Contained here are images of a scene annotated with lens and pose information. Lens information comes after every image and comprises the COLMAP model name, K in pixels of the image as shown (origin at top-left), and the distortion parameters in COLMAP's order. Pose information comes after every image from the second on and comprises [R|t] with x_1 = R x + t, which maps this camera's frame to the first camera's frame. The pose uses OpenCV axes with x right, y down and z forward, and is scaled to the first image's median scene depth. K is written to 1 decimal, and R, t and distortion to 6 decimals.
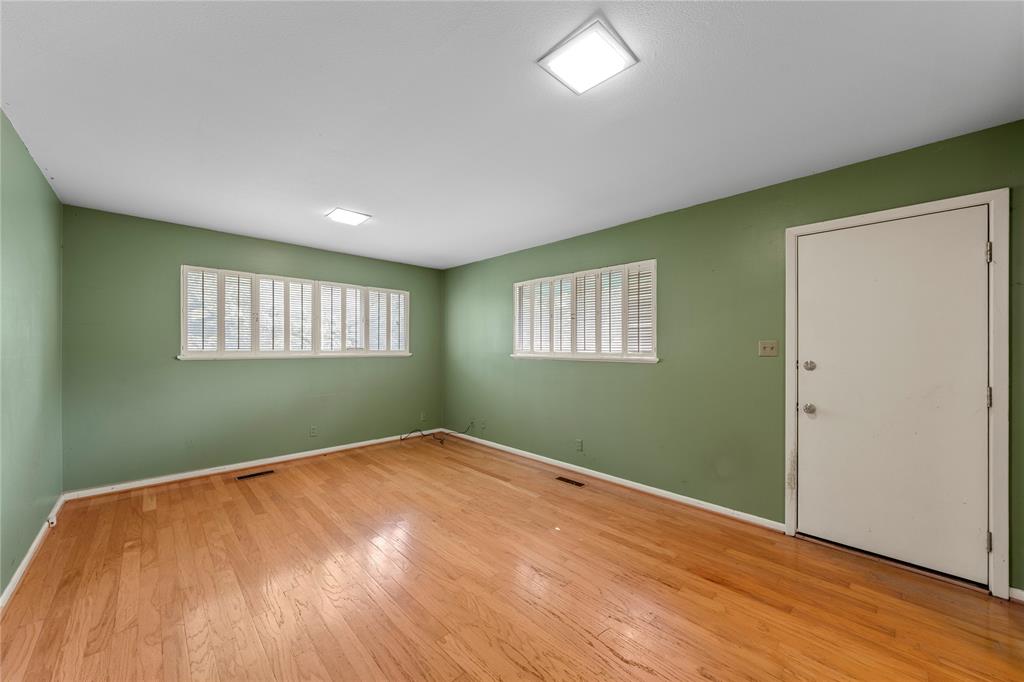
lens RADIAL K [[376.7, 0, 513.6], [0, 376.7, 345.3], [0, 0, 1]] dist [0.000260, -0.000015]
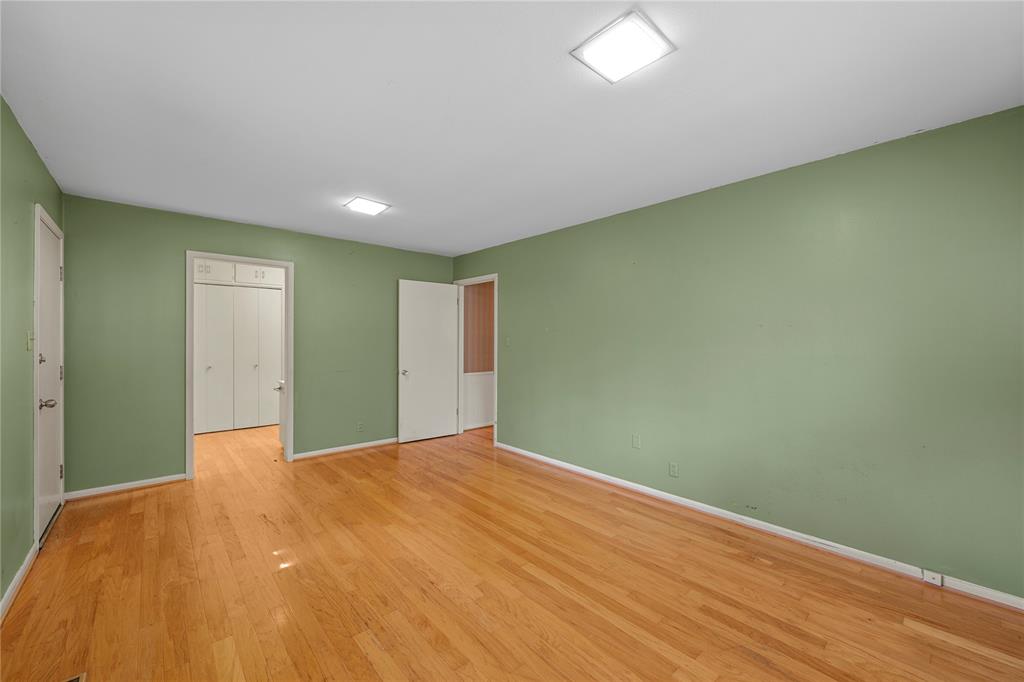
lens RADIAL K [[405.5, 0, 514.2], [0, 405.5, 345.6], [0, 0, 1]] dist [-0.000486, 0.000050]
pose [[-0.998825, -0.010356, 0.047342, -0.420192], [-0.009978, 0.999916, 0.008218, 0.002143], [-0.047424, 0.007736, -0.998845, 1.855758]]
